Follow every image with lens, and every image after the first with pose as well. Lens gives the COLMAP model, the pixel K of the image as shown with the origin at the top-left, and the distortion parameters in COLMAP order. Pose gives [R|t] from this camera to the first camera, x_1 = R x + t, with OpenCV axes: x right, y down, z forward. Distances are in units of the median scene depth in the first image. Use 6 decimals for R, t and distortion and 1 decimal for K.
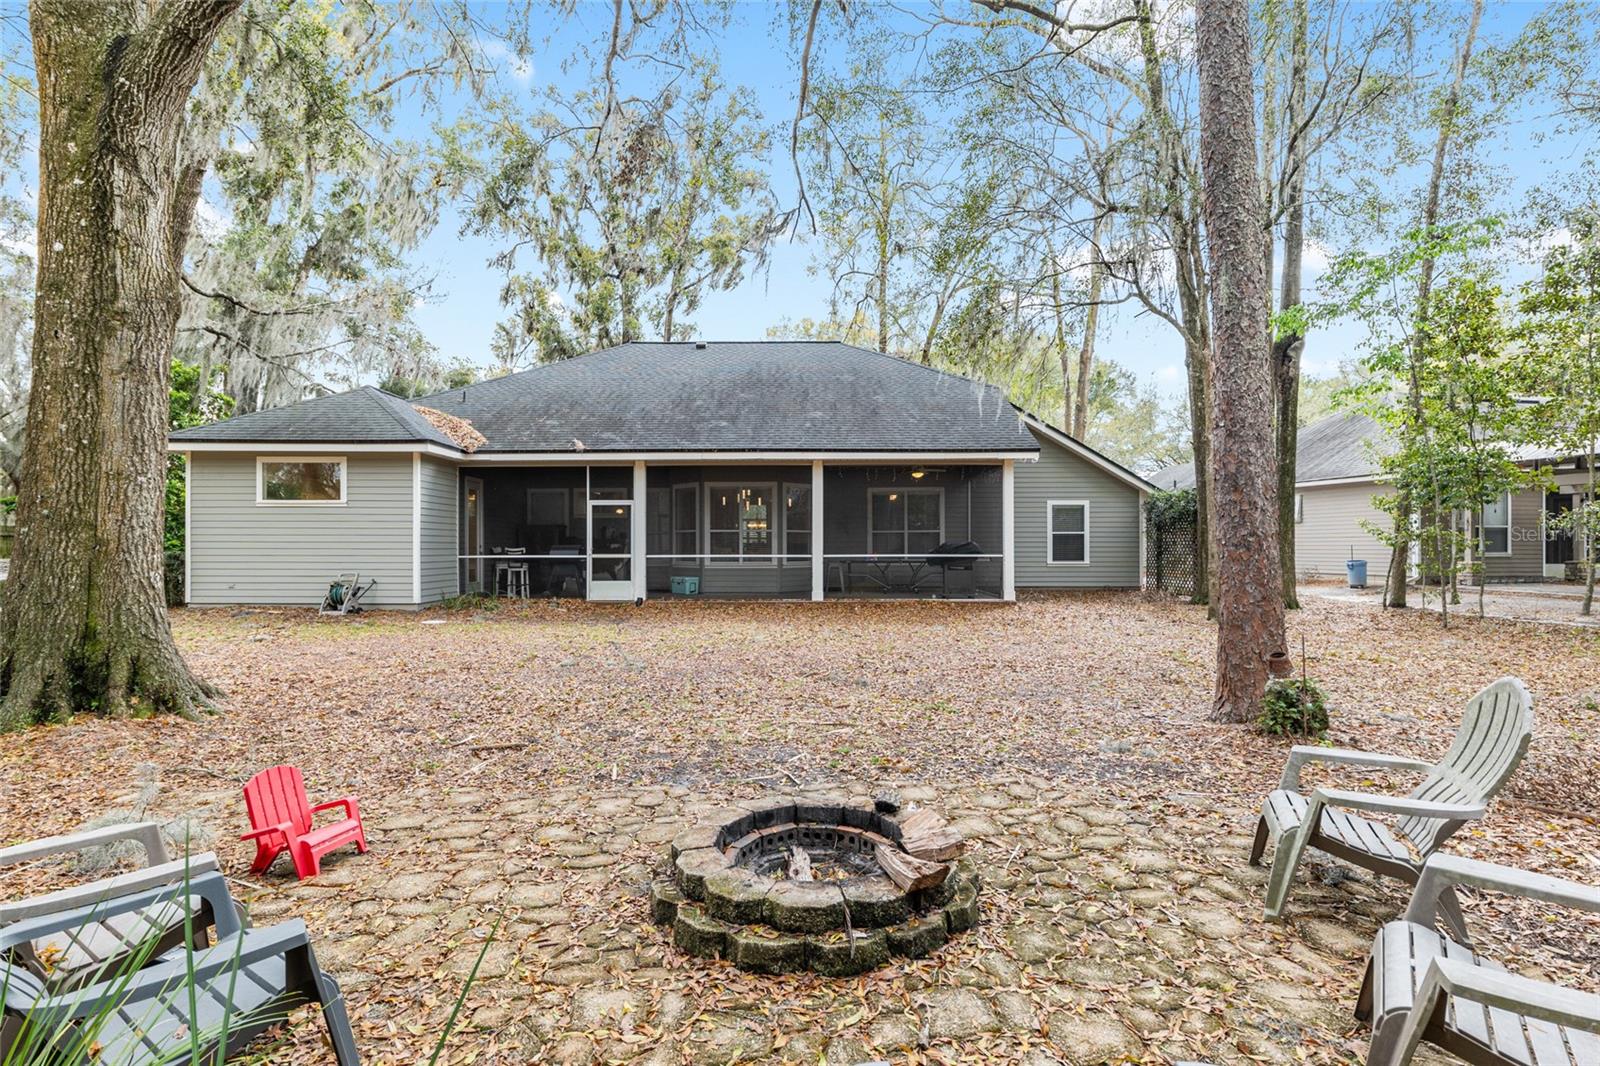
lens RADIAL K [[733.2, 0, 800.1], [0, 733.2, 552.5], [0, 0, 1]] dist [-0.003768, -0.000394]
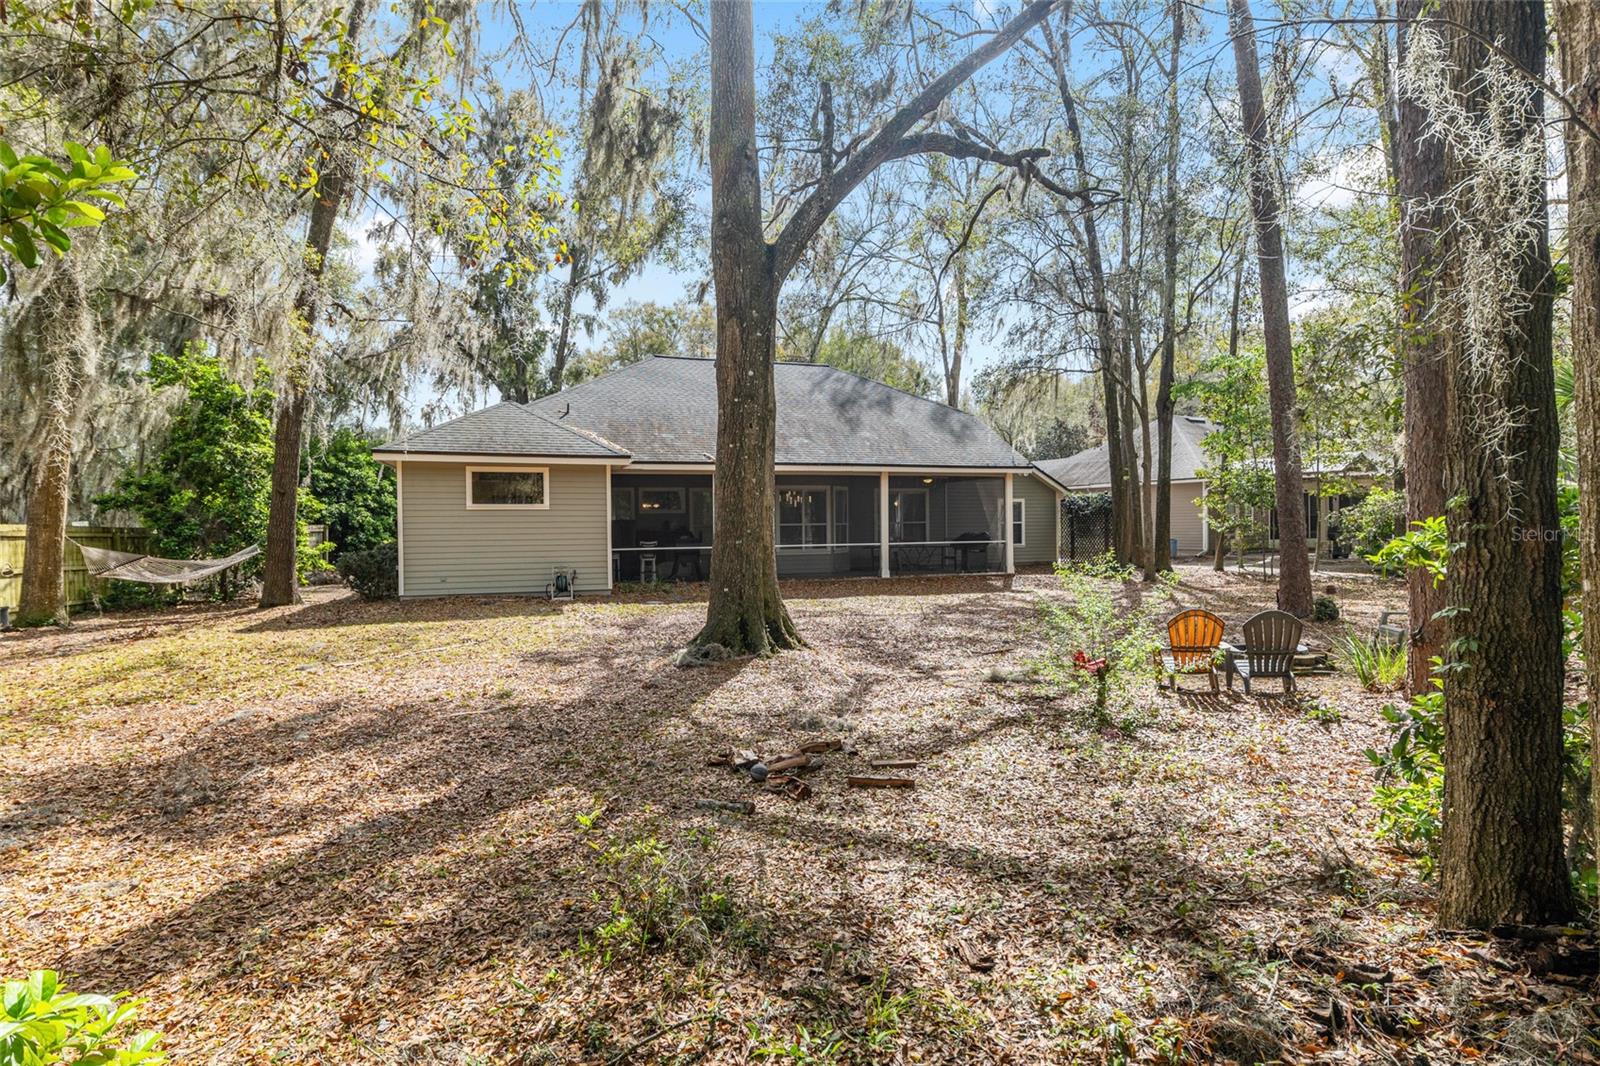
lens RADIAL K [[792.1, 0, 800.0], [0, 792.1, 533.0], [0, 0, 1]] dist [0.003974, 0.000047]
pose [[0.945773, -0.013464, 0.324549, -0.586400], [0.014524, 0.999894, -0.000844, -0.015771], [-0.324503, 0.005512, 0.945869, -0.308741]]
